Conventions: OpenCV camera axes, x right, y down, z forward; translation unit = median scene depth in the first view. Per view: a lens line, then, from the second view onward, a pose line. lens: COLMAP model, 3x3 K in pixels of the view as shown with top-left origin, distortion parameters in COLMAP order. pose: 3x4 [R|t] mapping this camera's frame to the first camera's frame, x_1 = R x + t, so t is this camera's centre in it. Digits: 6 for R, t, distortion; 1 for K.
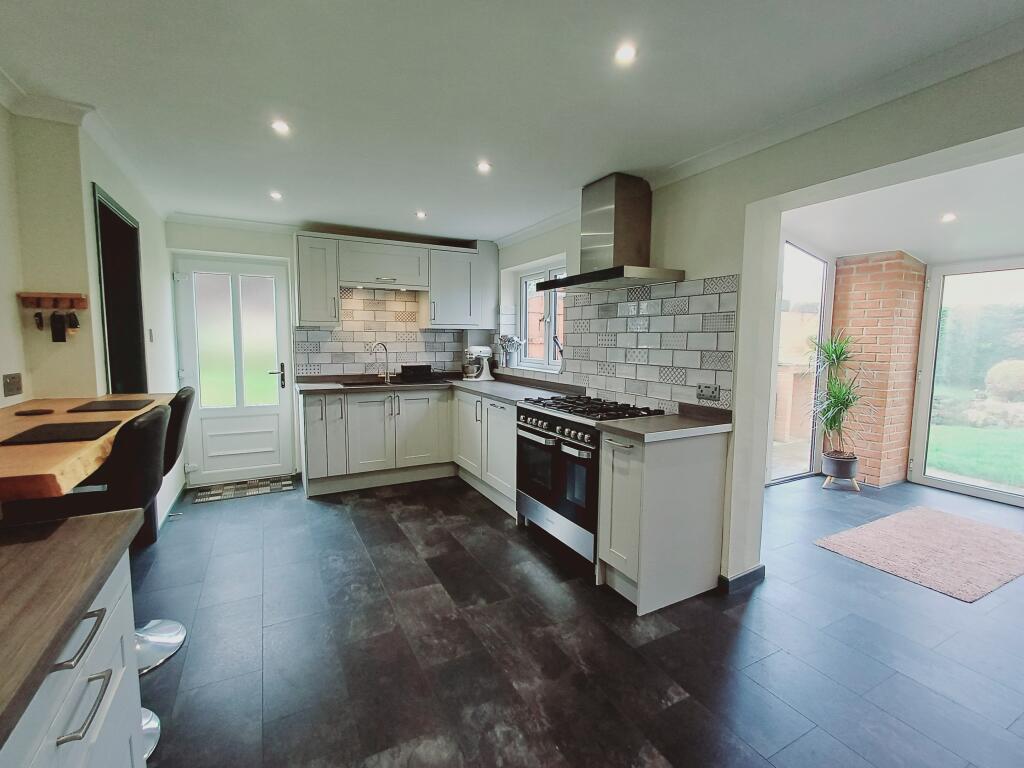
lens RADIAL K [[466.3, 0, 509.7], [0, 466.3, 381.8], [0, 0, 1]] dist [0.001543, 0.002314]
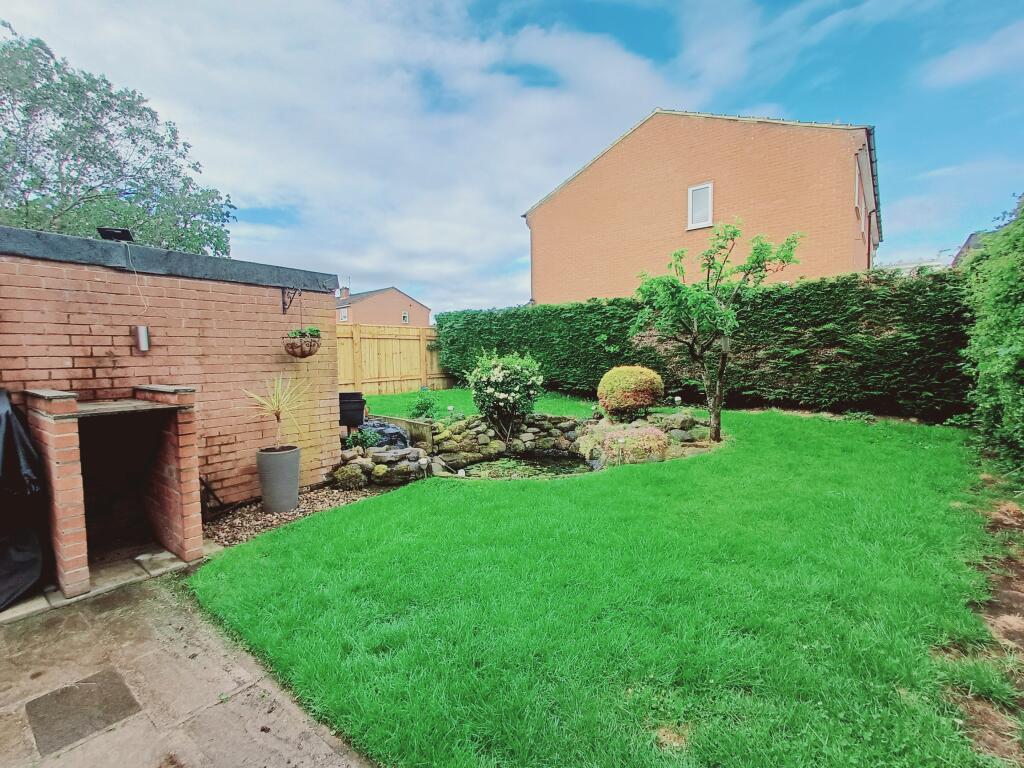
lens RADIAL K [[466.3, 0, 510.6], [0, 466.3, 384.4], [0, 0, 1]] dist [0.001543, 0.002314]
pose [[0.912085, -0.046975, 0.407300, 1.419896], [0.062173, 0.997773, -0.024151, -0.025062], [-0.405259, 0.047351, 0.912975, 0.910033]]
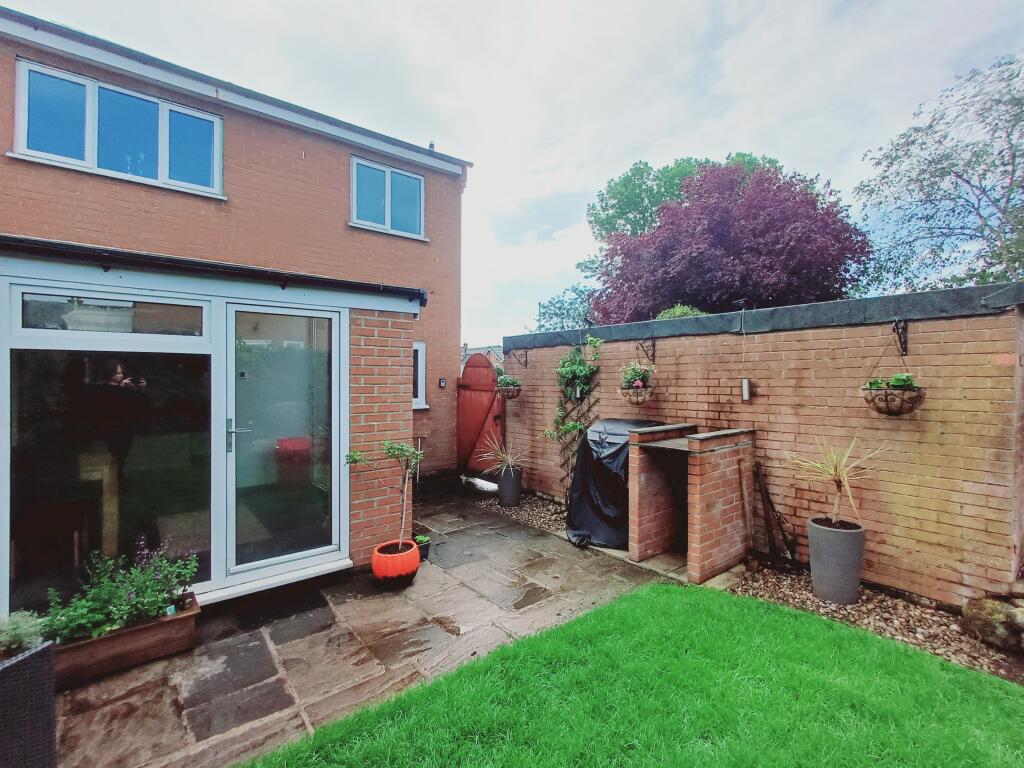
lens RADIAL K [[466.3, 0, 519.7], [0, 466.3, 389.1], [0, 0, 1]] dist [0.001543, 0.002314]
pose [[0.188368, 0.012713, -0.982016, 2.128266], [-0.080961, 0.996714, -0.002627, -0.142704], [0.978756, 0.080000, 0.188778, 1.340456]]
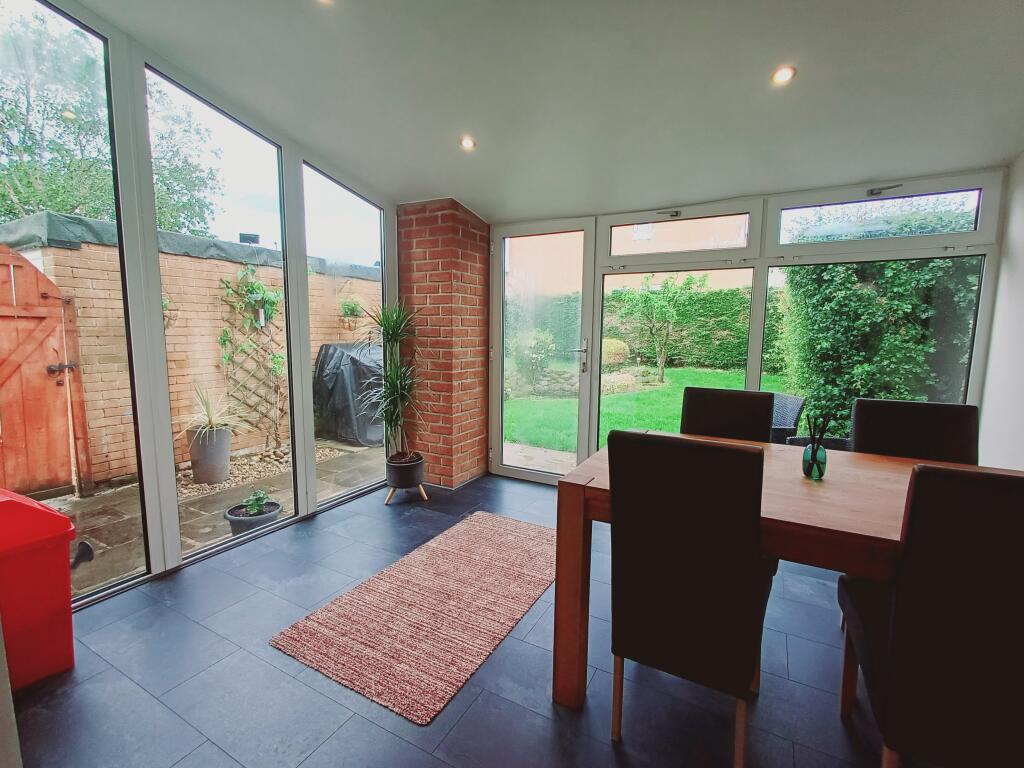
lens RADIAL K [[466.3, 0, 511.5], [0, 466.3, 381.4], [0, 0, 1]] dist [0.001543, 0.002314]
pose [[0.835745, -0.061950, 0.545611, 0.502540], [0.048928, 0.998065, 0.038377, 0.010037], [-0.546933, -0.005377, 0.837159, 0.289393]]
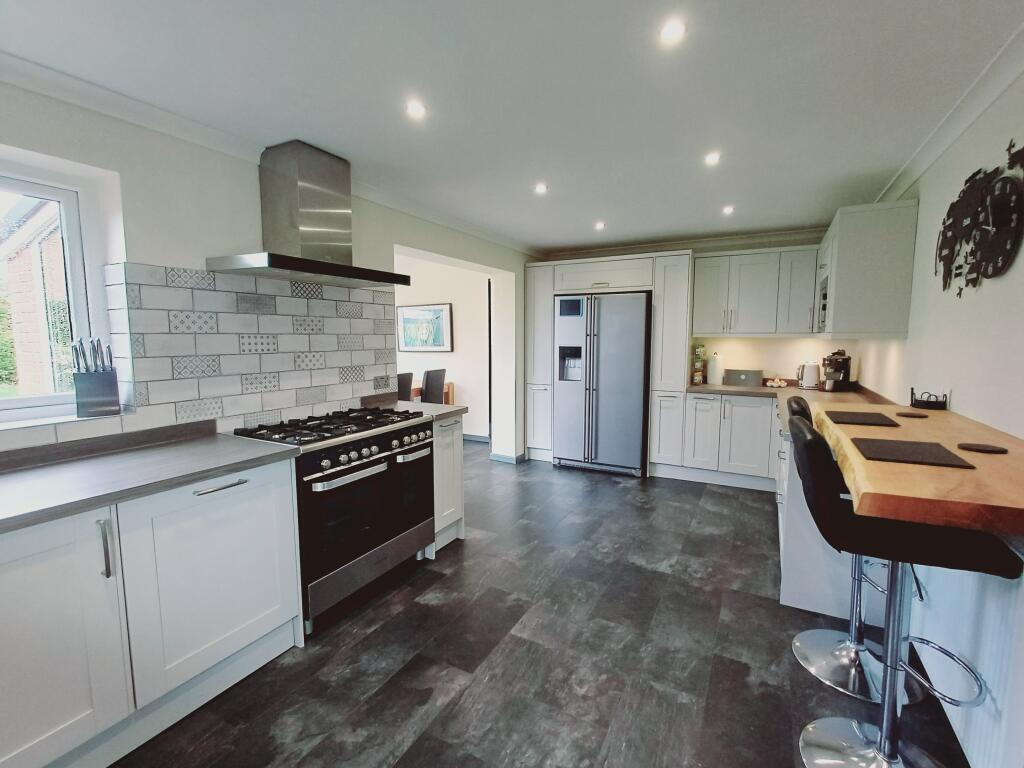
lens RADIAL K [[466.3, 0, 522.2], [0, 466.3, 380.0], [0, 0, 1]] dist [0.001543, 0.002314]
pose [[-0.569791, -0.087671, 0.817100, -0.570390], [0.071790, 0.985182, 0.155767, -0.105633], [-0.818648, 0.147414, -0.555053, 0.966371]]
